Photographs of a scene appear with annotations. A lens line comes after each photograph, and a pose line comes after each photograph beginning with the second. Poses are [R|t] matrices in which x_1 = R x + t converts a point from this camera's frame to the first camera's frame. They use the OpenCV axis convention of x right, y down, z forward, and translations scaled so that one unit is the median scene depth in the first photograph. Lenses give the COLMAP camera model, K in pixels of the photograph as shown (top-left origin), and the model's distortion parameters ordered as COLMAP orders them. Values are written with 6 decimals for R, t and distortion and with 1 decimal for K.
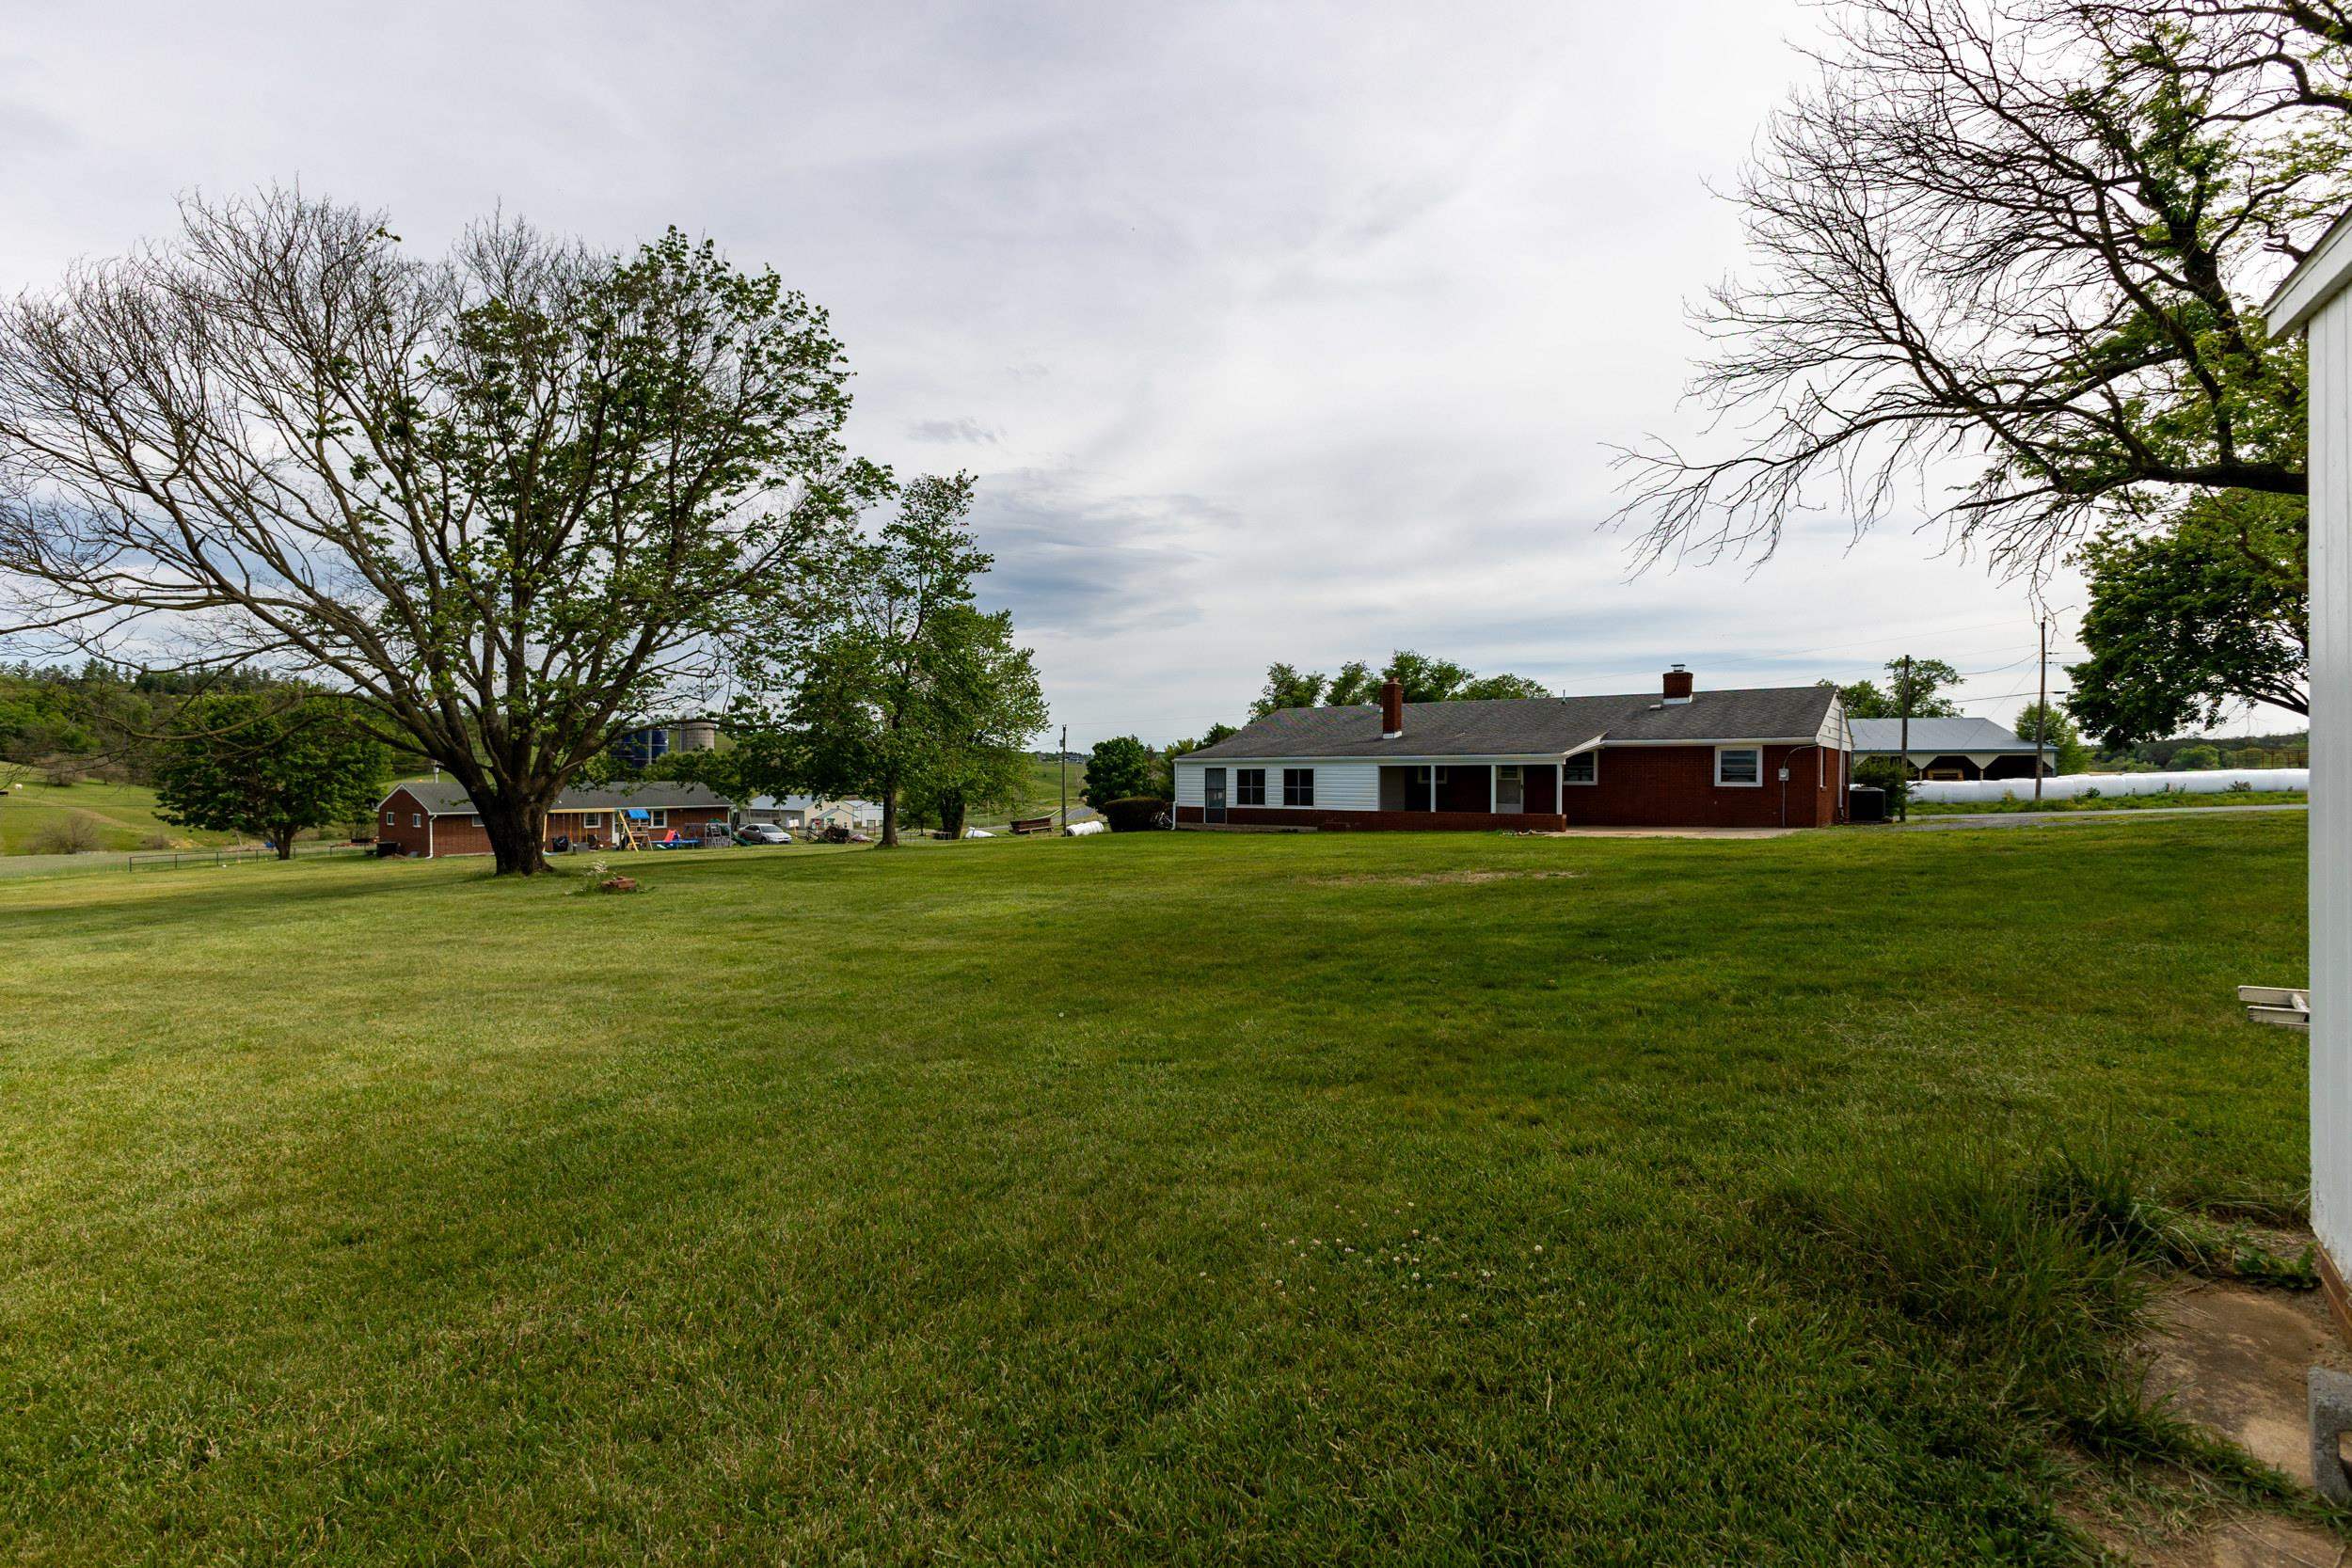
lens RADIAL K [[1121.7, 0, 1176.0], [0, 1121.7, 784.0], [0, 0, 1]] dist [0.132341, 0.000102]
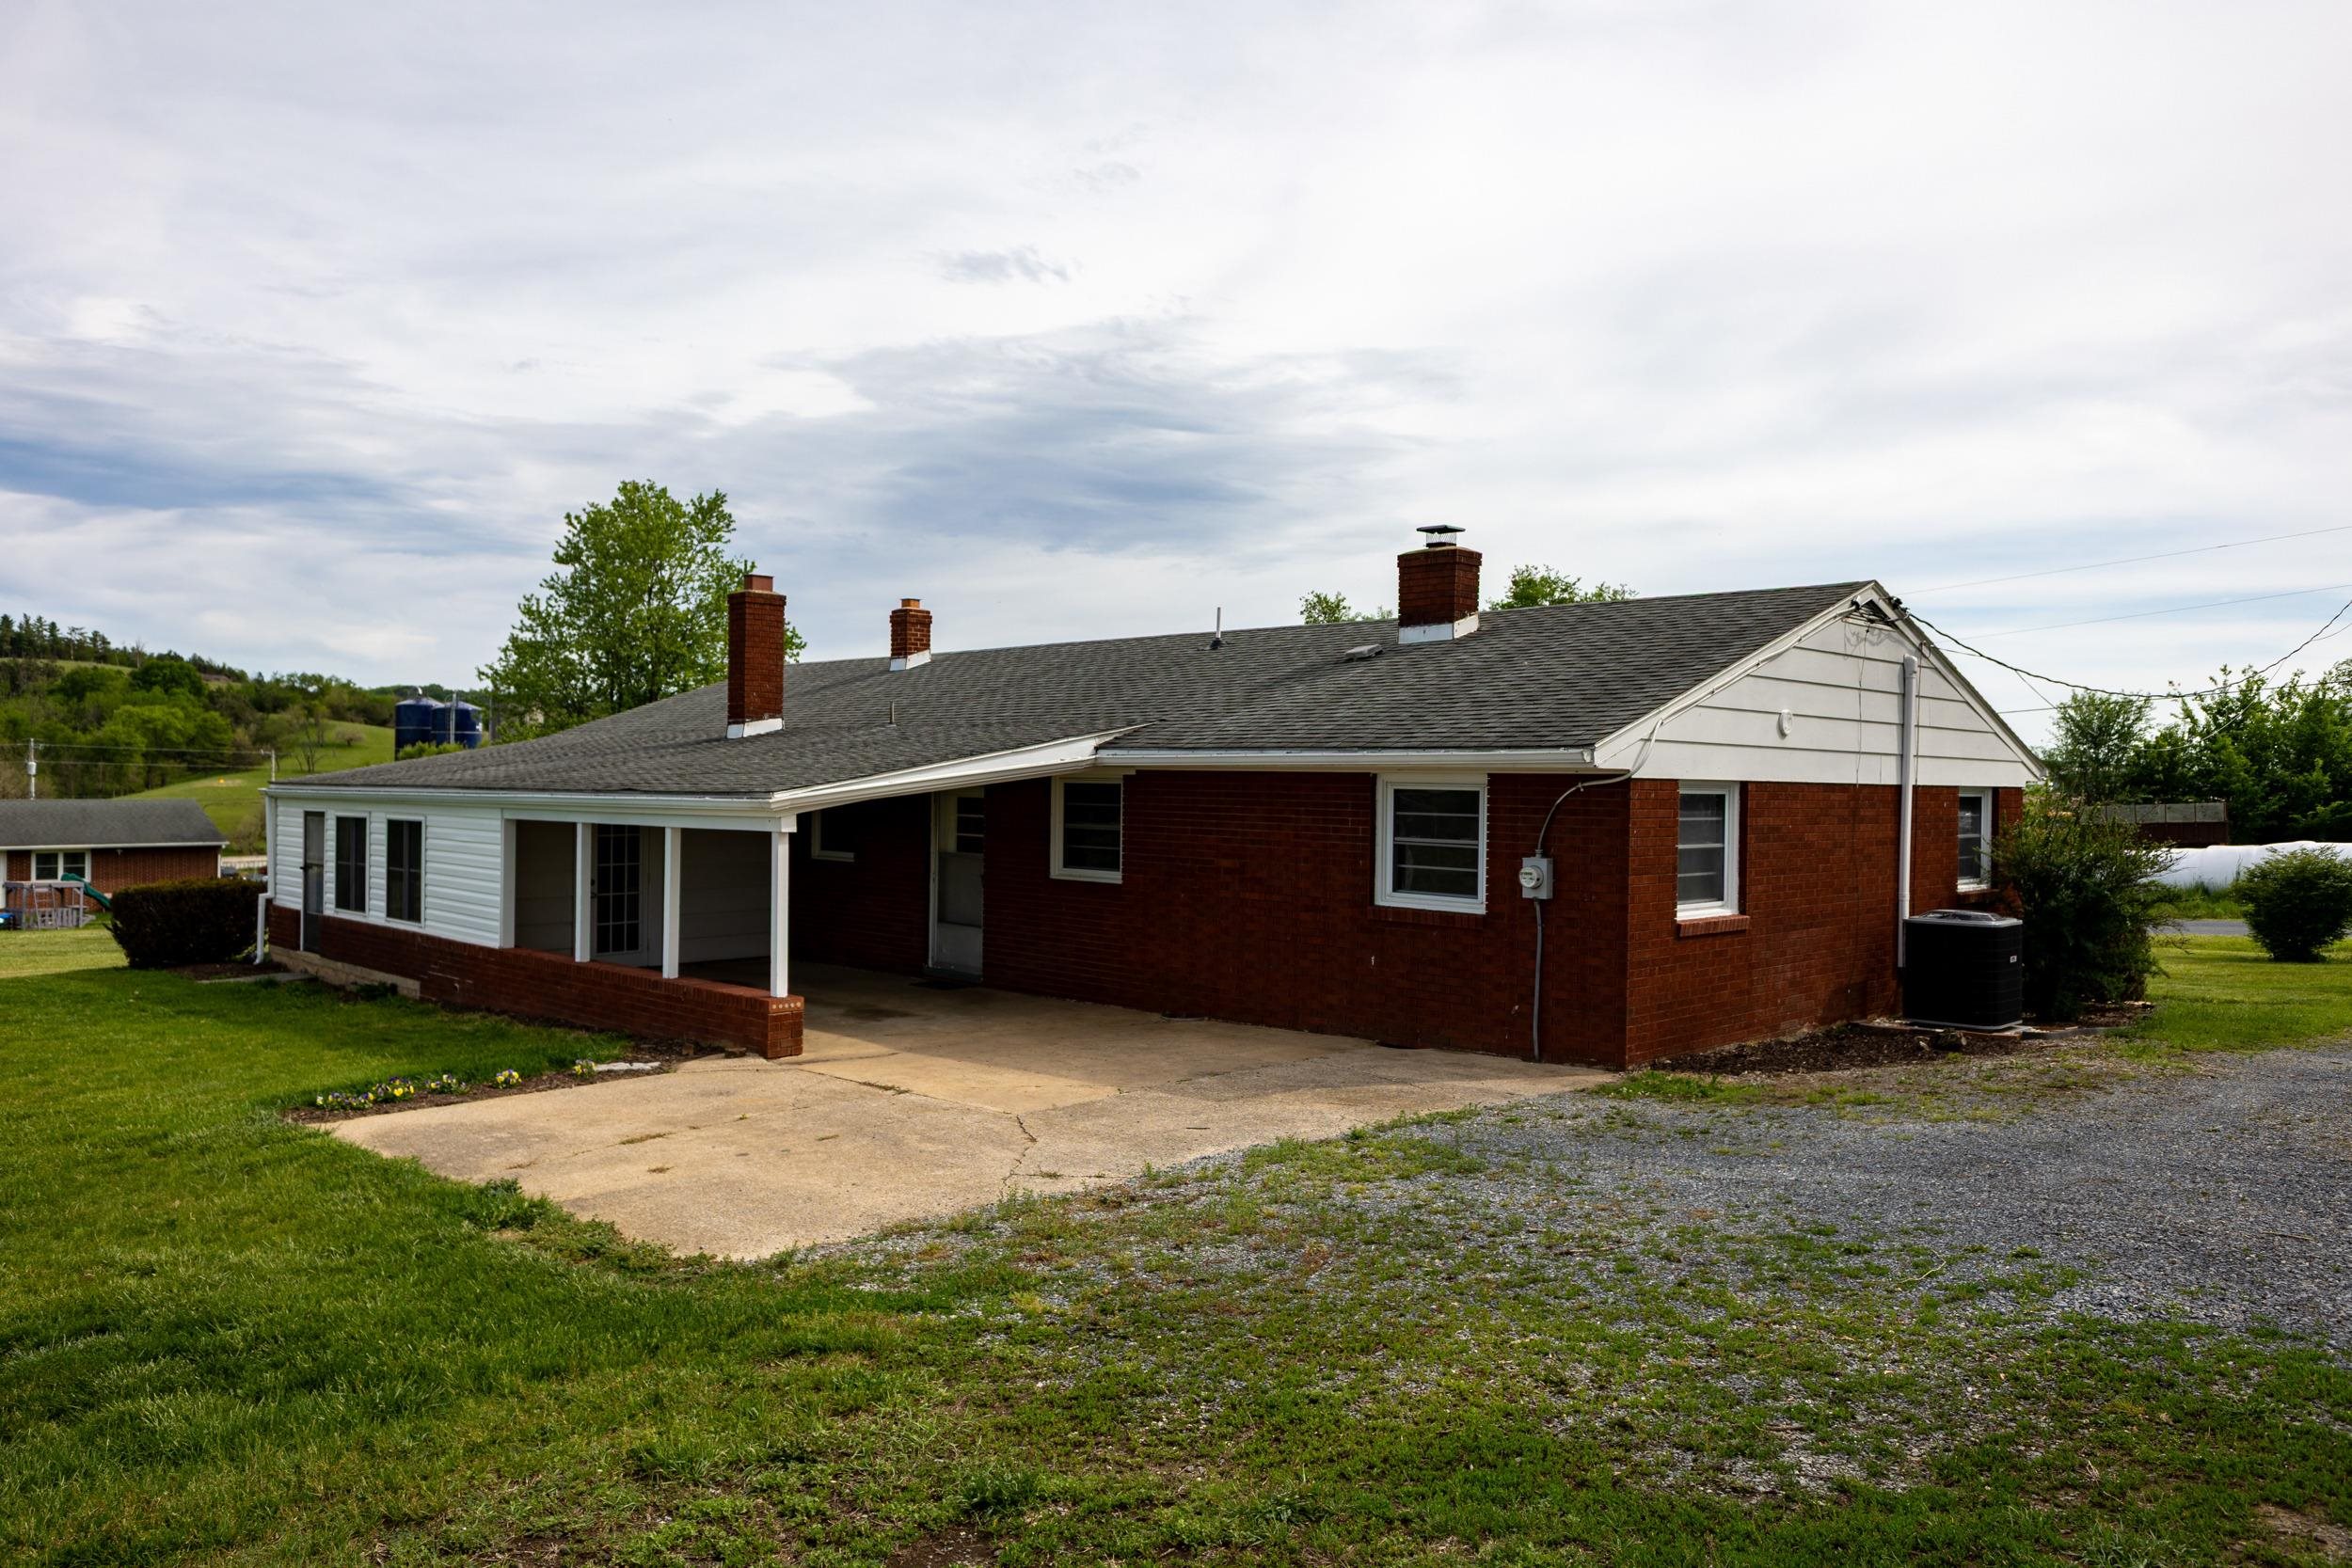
lens RADIAL K [[1634.8, 0, 1176.0], [0, 1634.8, 784.0], [0, 0, 1]] dist [-0.000077, 0.000692]
pose [[0.986799, 0.006306, -0.161824, 0.416941], [-0.006961, 0.999970, -0.003477, -0.024382], [0.161797, 0.004557, 0.986813, 0.488629]]
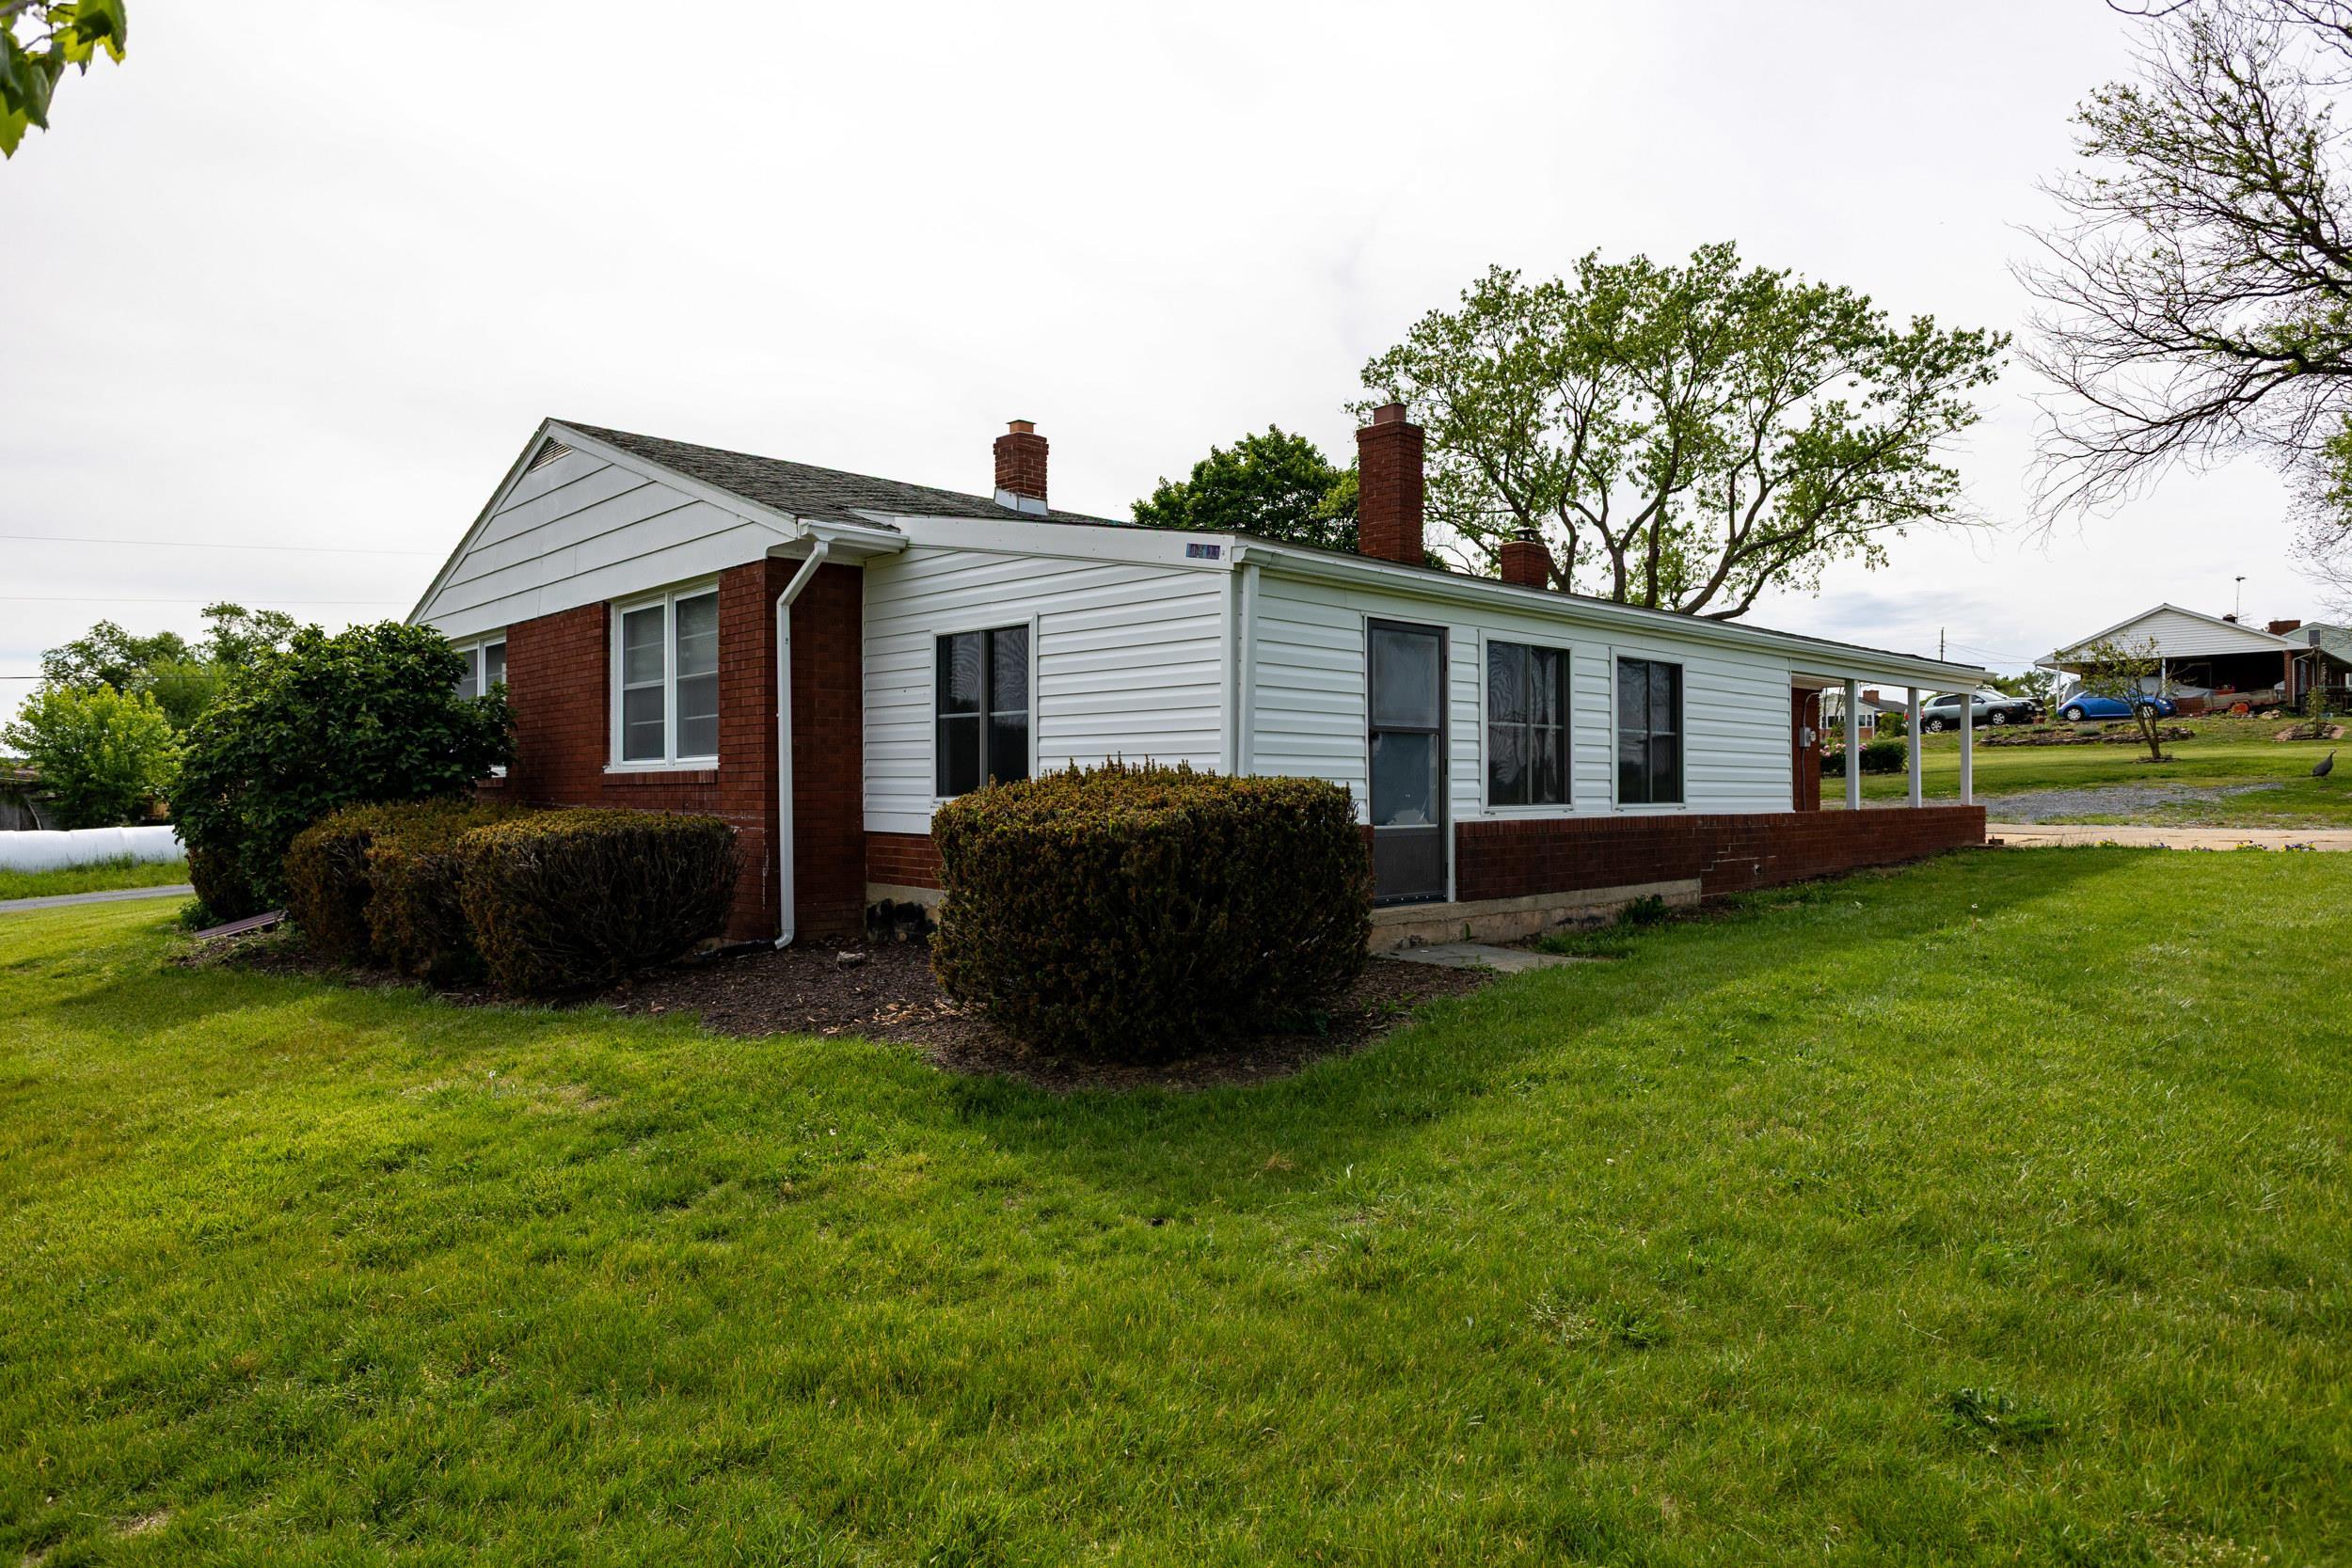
lens RADIAL K [[1398.4, 0, 1176.0], [0, 1398.4, 784.0], [0, 0, 1]] dist [-0.003428, -0.000772]
pose [[0.189476, -0.005773, 0.981868, -0.217571], [0.001504, 0.999983, 0.005589, 0.011771], [-0.981884, 0.000418, 0.189482, 0.994080]]
